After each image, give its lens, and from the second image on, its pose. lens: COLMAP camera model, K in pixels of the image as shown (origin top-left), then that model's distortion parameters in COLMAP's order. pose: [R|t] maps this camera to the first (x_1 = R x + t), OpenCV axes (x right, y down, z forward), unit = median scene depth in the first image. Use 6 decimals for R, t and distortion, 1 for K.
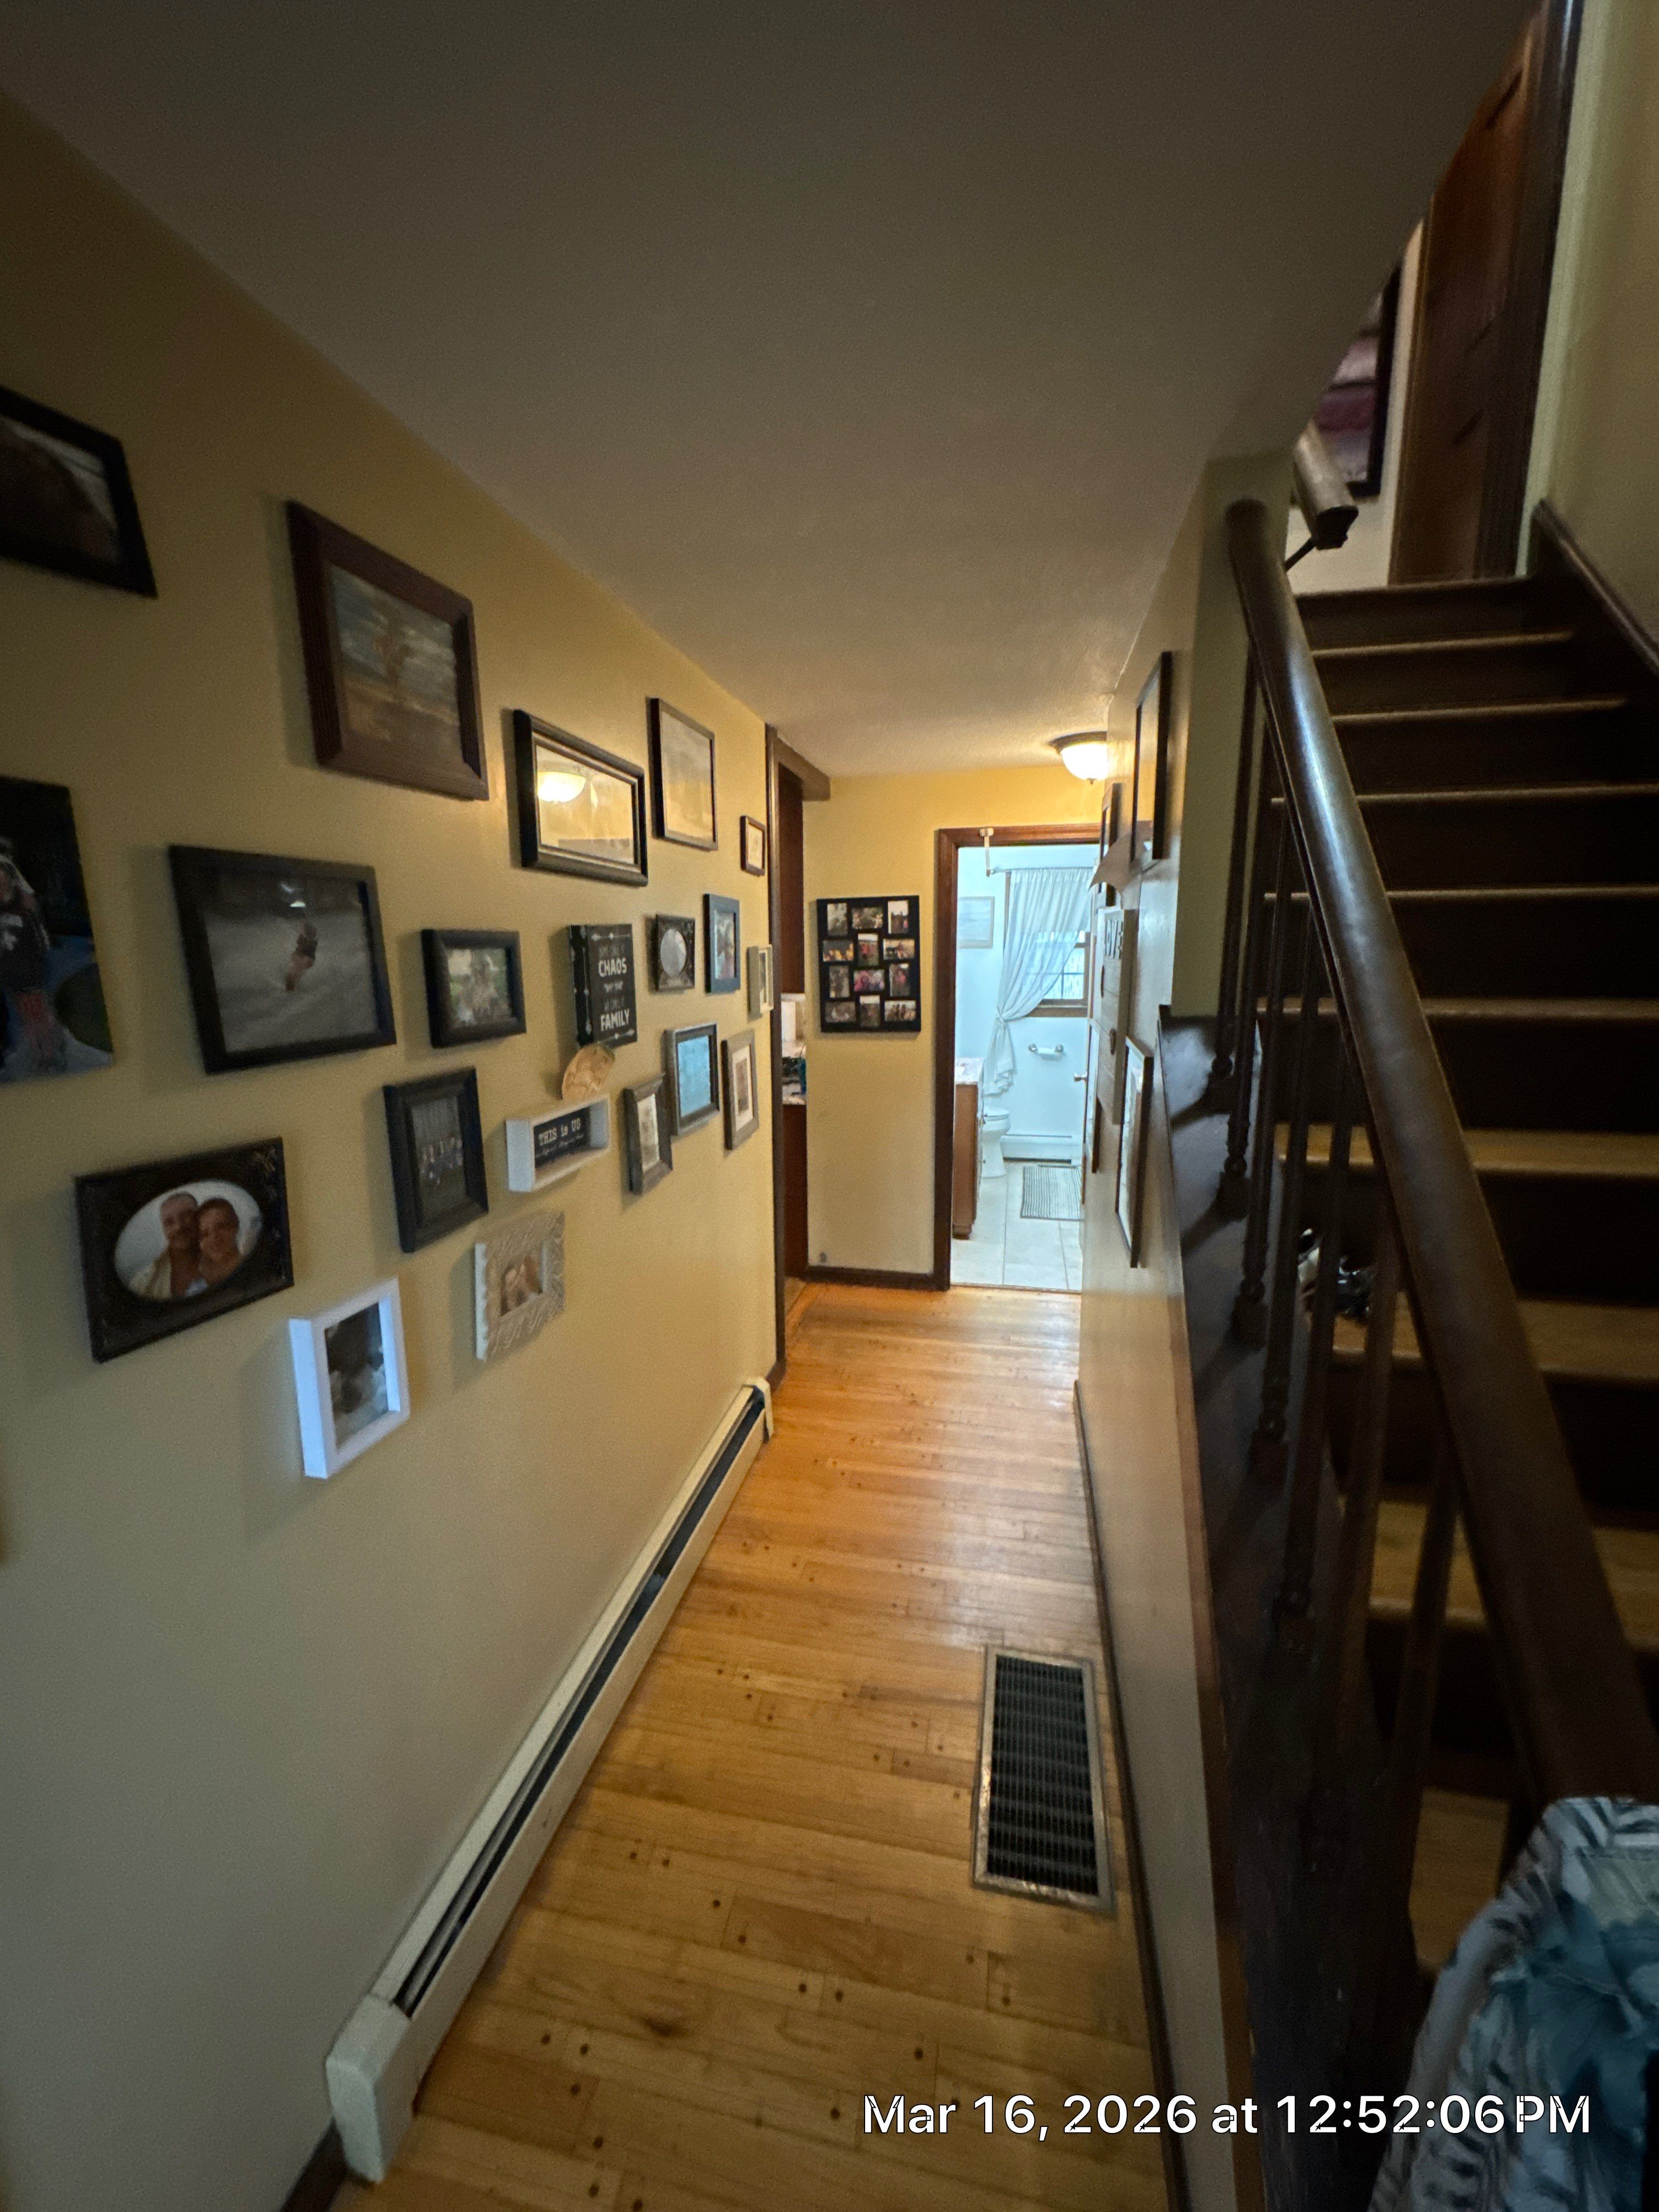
lens RADIAL K [[890.0, 0, 828.0], [0, 890.0, 1113.3], [0, 0, 1]] dist [-0.002881, -0.000776]
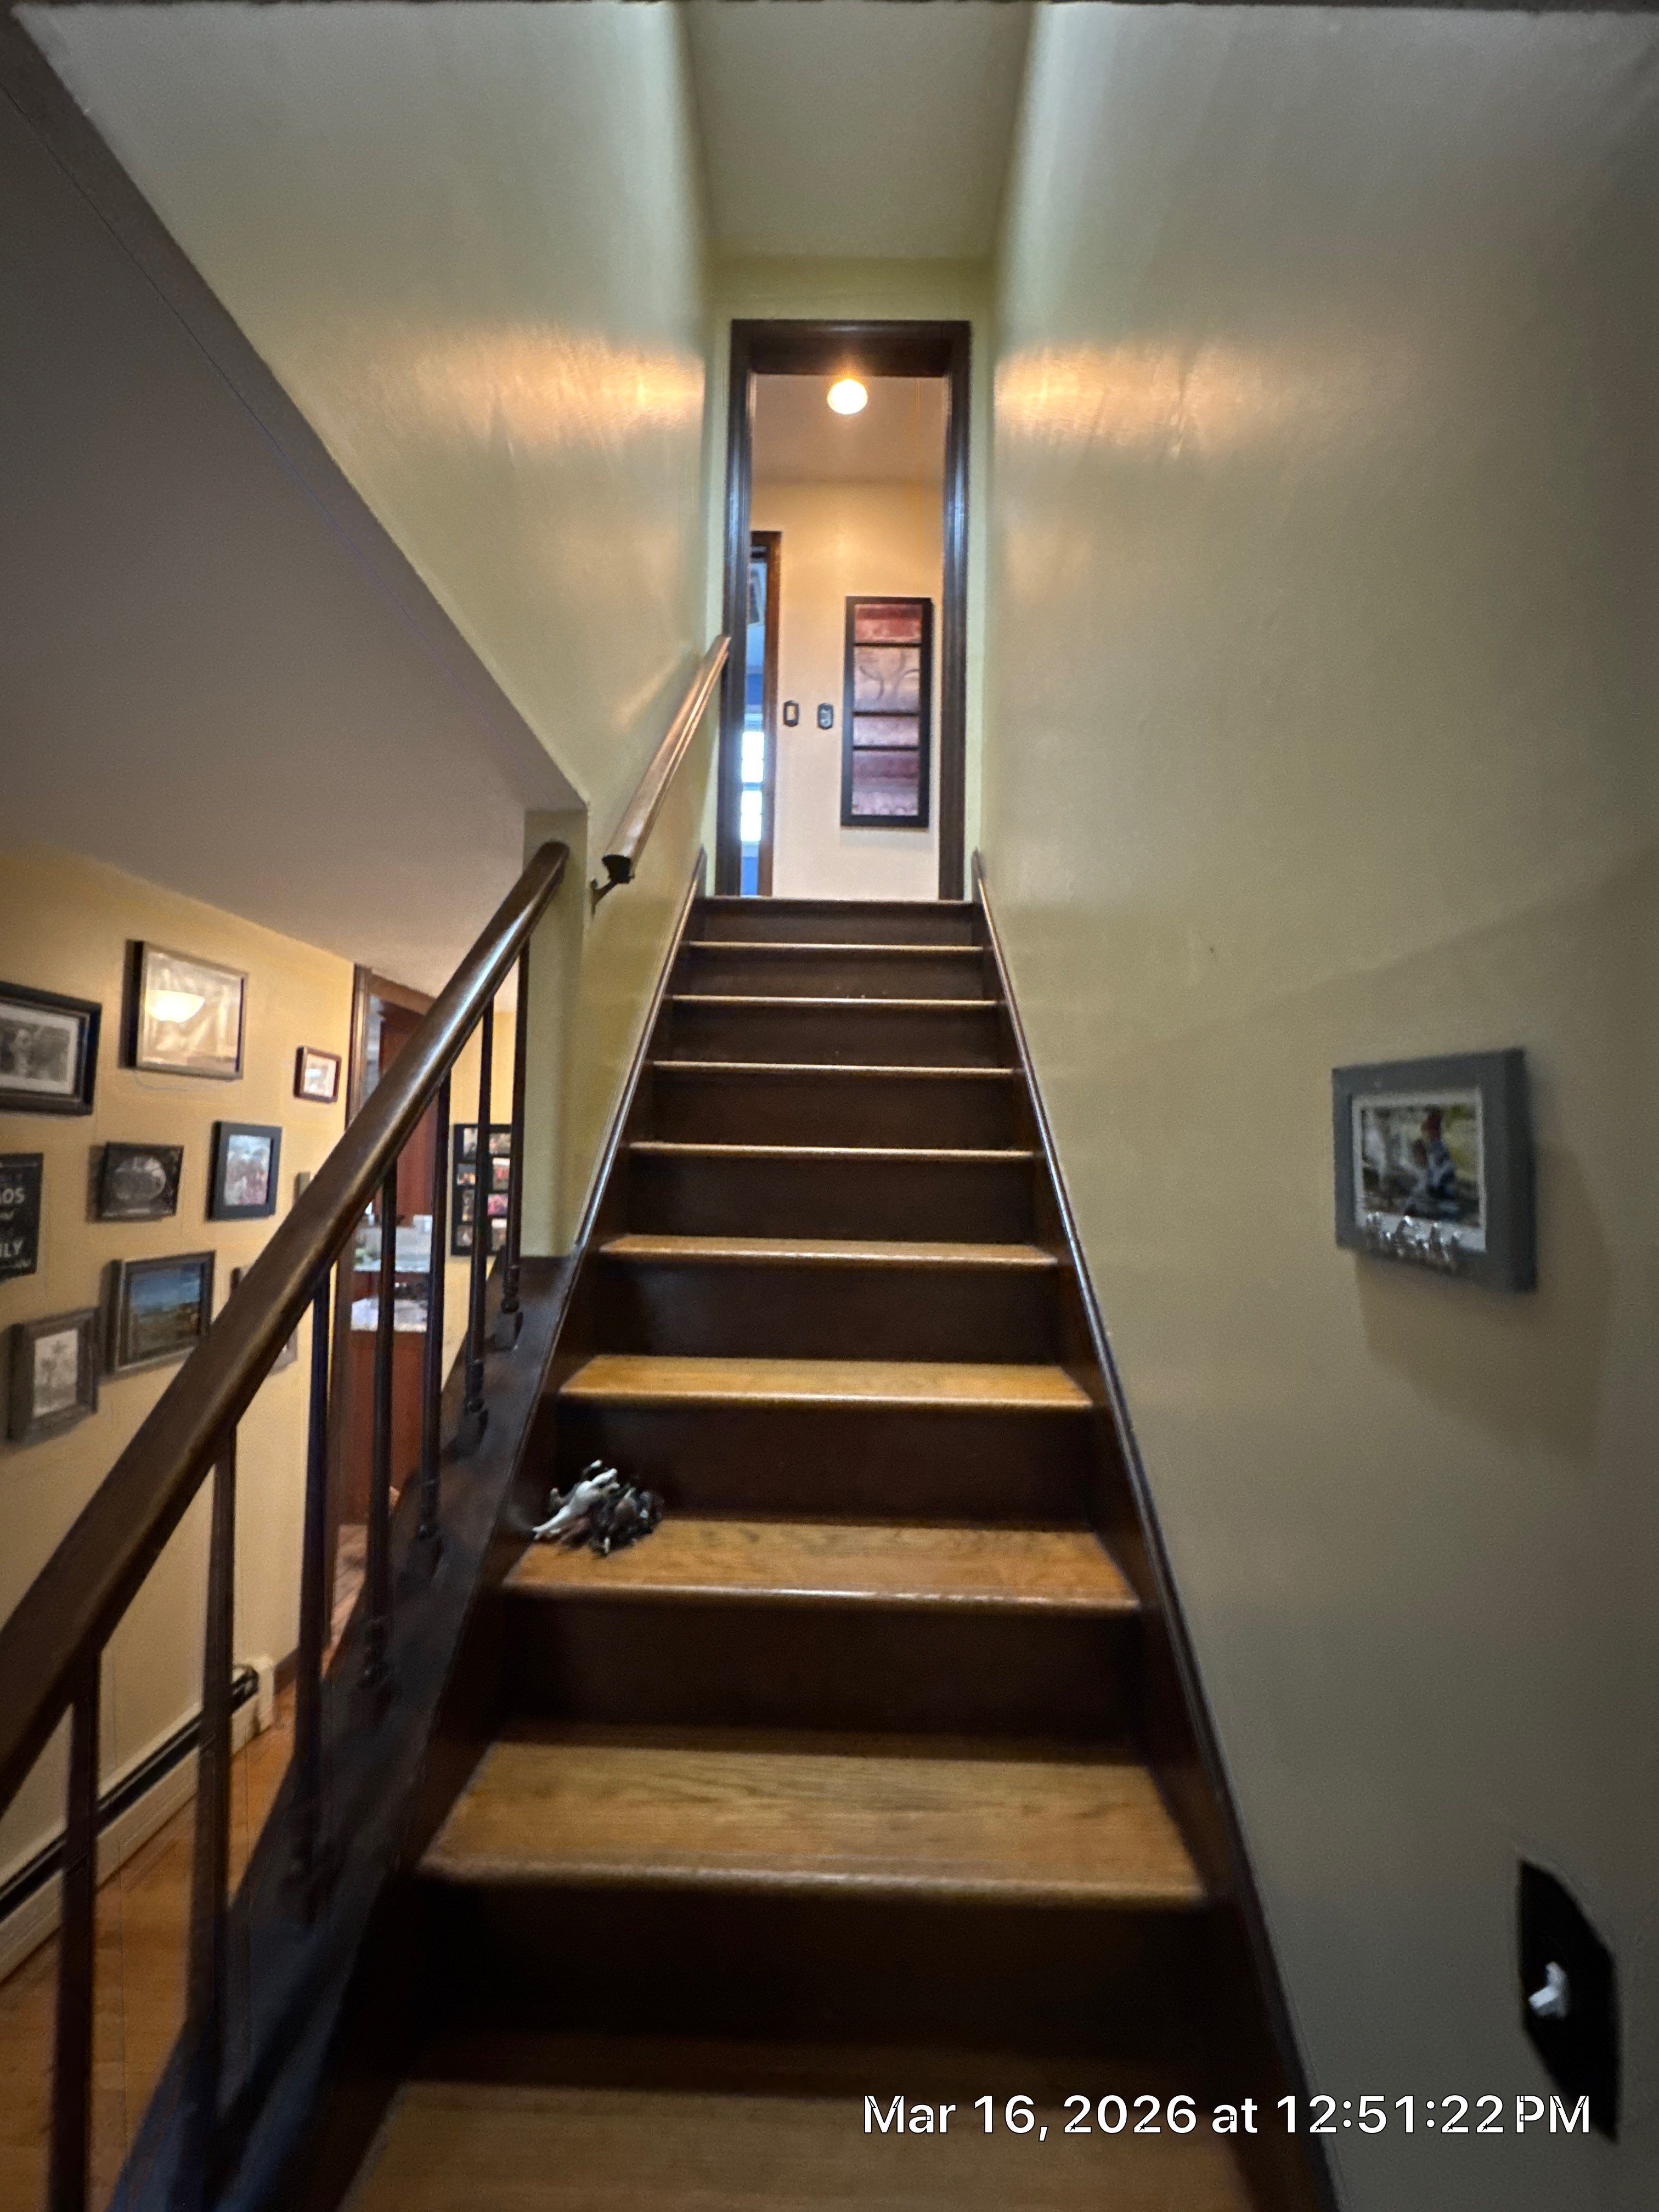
lens RADIAL K [[890.0, 0, 827.0], [0, 890.0, 1100.5], [0, 0, 1]] dist [-0.002881, -0.000776]
pose [[0.982336, 0.044963, 0.181642, 0.383200], [0.001868, 0.968298, -0.249792, -0.018274], [-0.187115, 0.245719, 0.951110, -0.095952]]
